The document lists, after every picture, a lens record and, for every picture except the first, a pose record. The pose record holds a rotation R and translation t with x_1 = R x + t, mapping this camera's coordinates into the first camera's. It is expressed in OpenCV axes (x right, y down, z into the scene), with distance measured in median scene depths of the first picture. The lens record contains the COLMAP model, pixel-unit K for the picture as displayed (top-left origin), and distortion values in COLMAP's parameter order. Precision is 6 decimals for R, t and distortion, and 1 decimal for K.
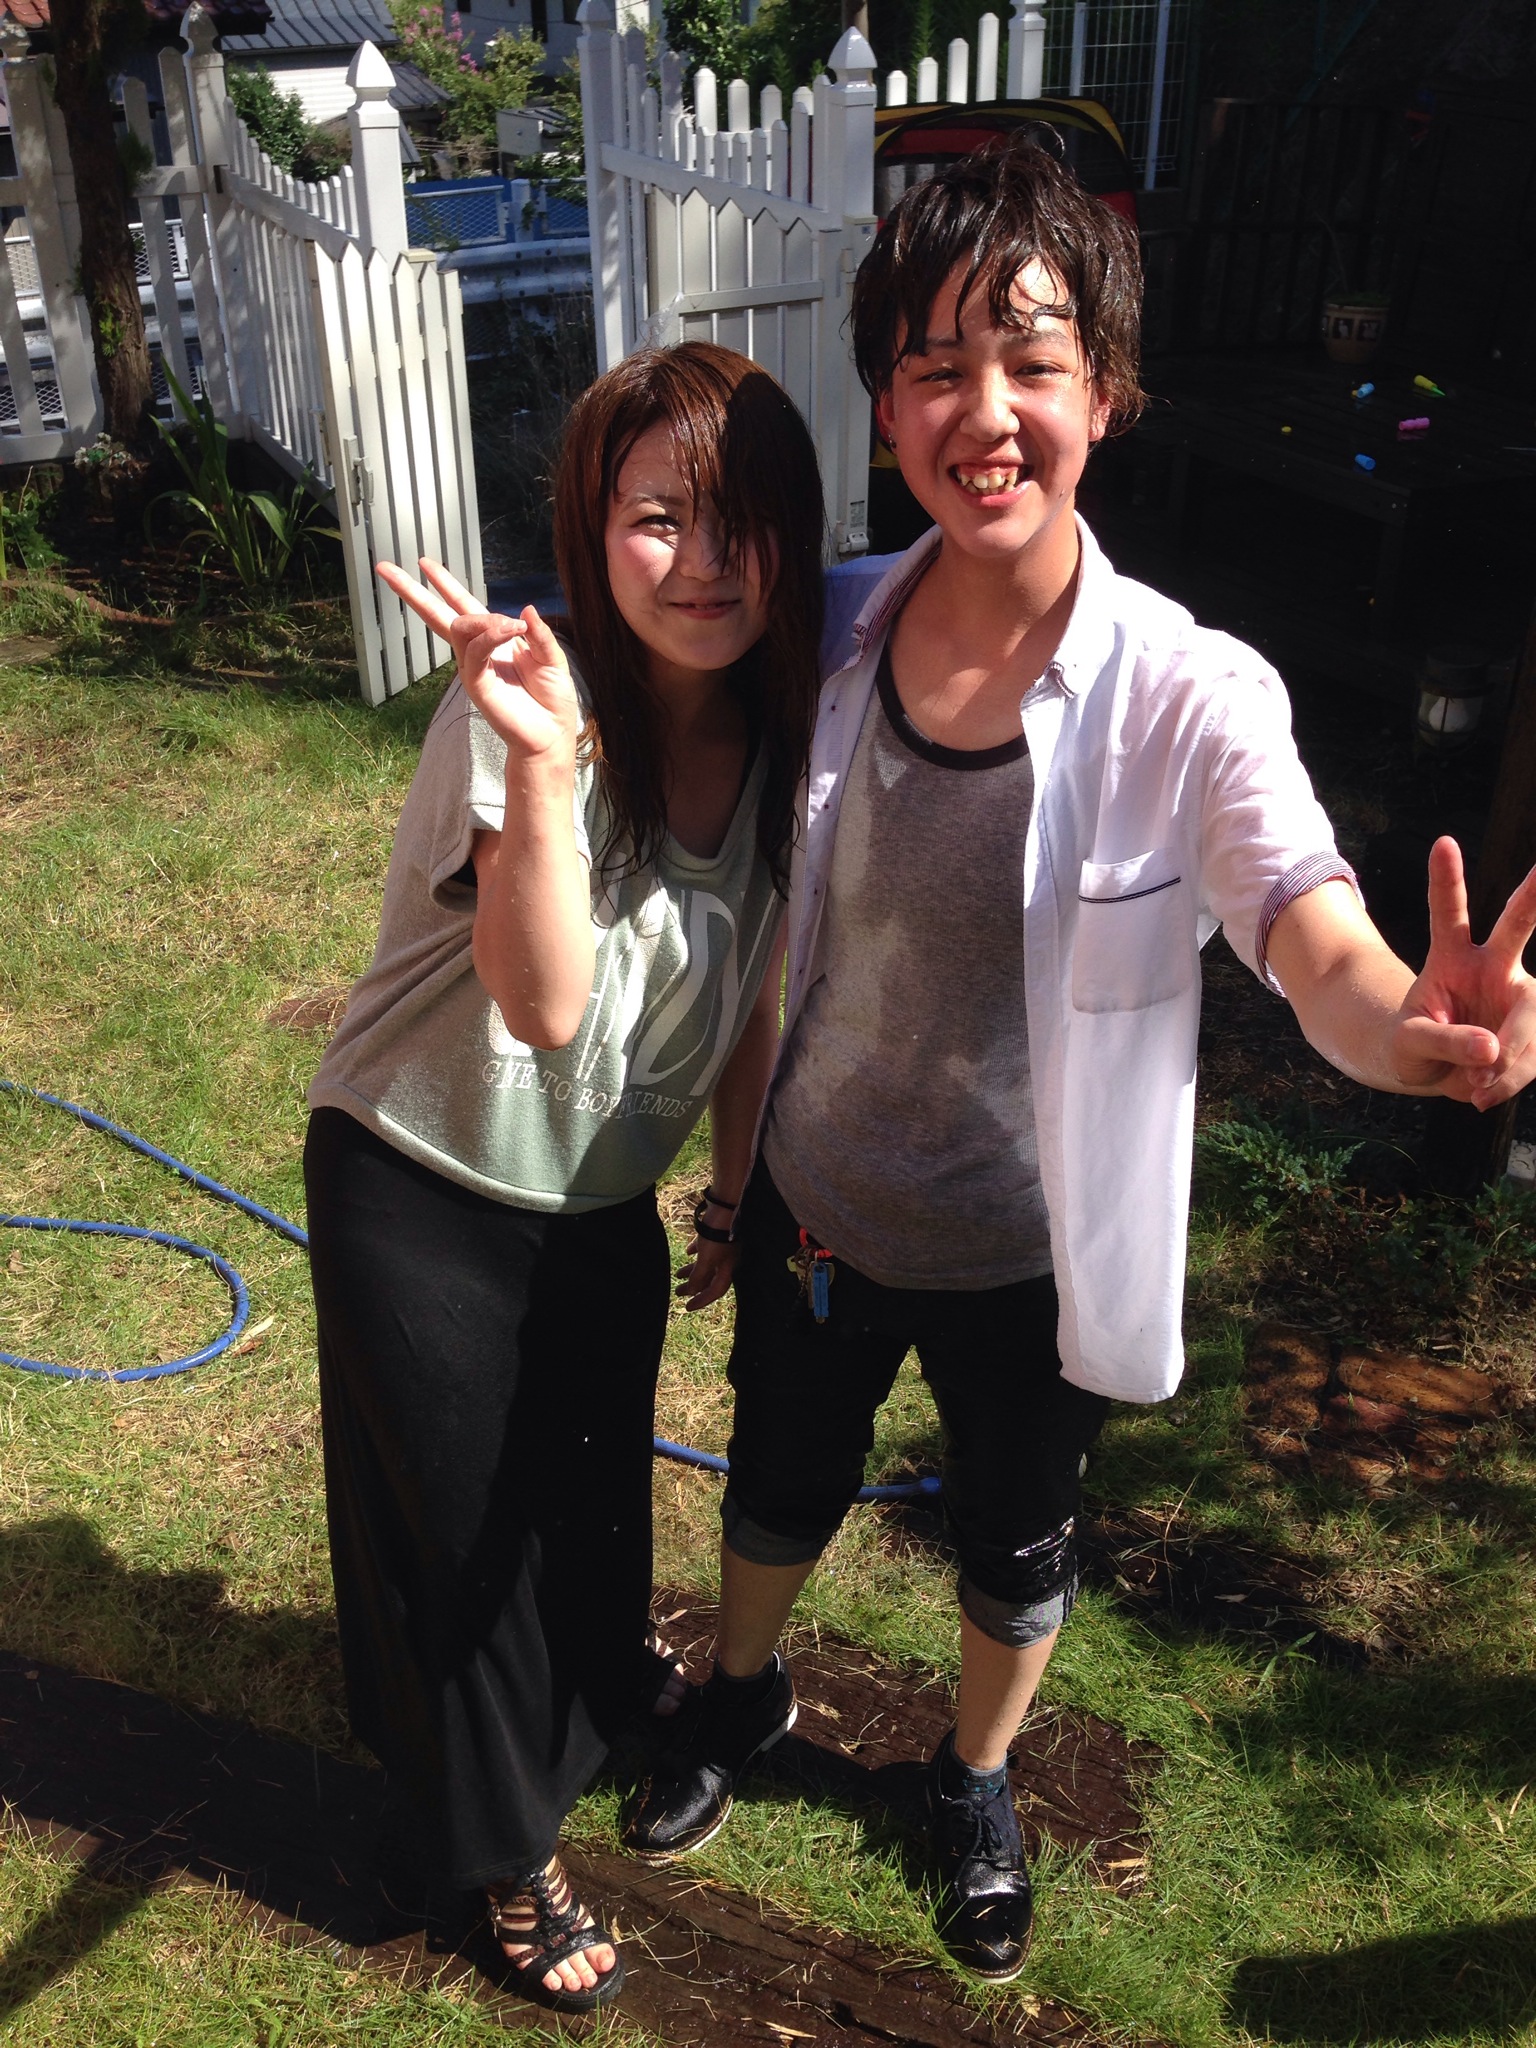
lens RADIAL K [[1965.5, 0, 768.0], [0, 1965.5, 1024.0], [0, 0, 1]] dist [0.036020, -0.007353]
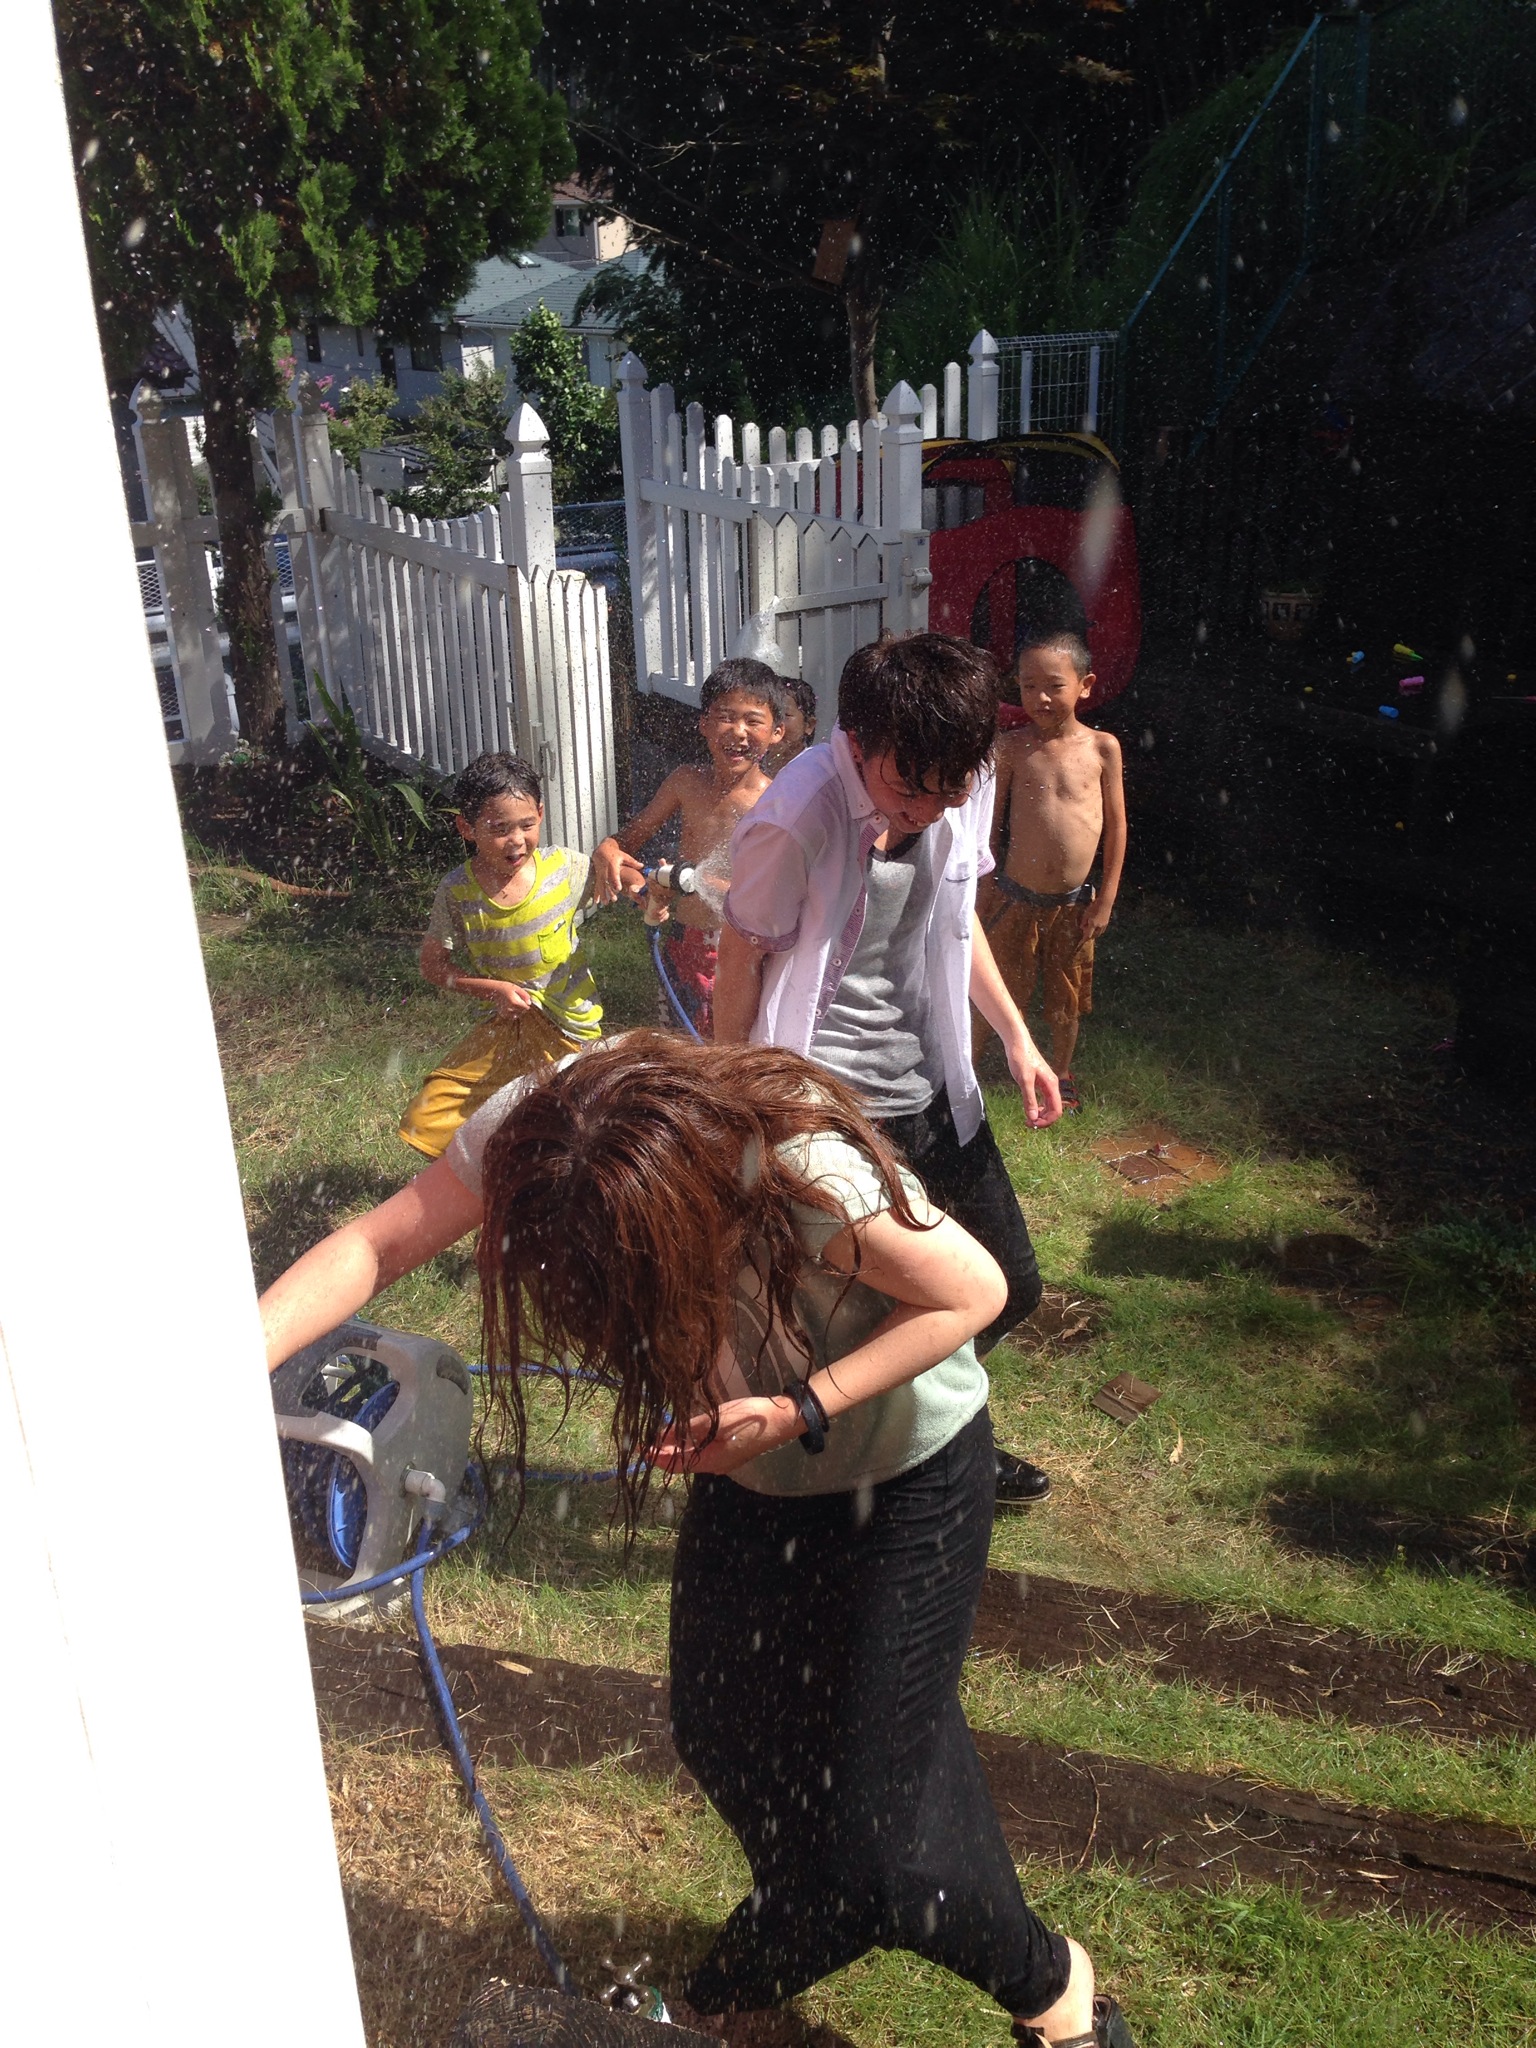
lens RADIAL K [[1974.6, 0, 768.0], [0, 1974.6, 1024.0], [0, 0, 1]] dist [0.058758, 0.002303]
pose [[0.995327, -0.051765, 0.081508, -0.123041], [0.063073, 0.987723, -0.142916, 0.033941], [-0.073110, 0.147389, 0.986373, -0.087990]]
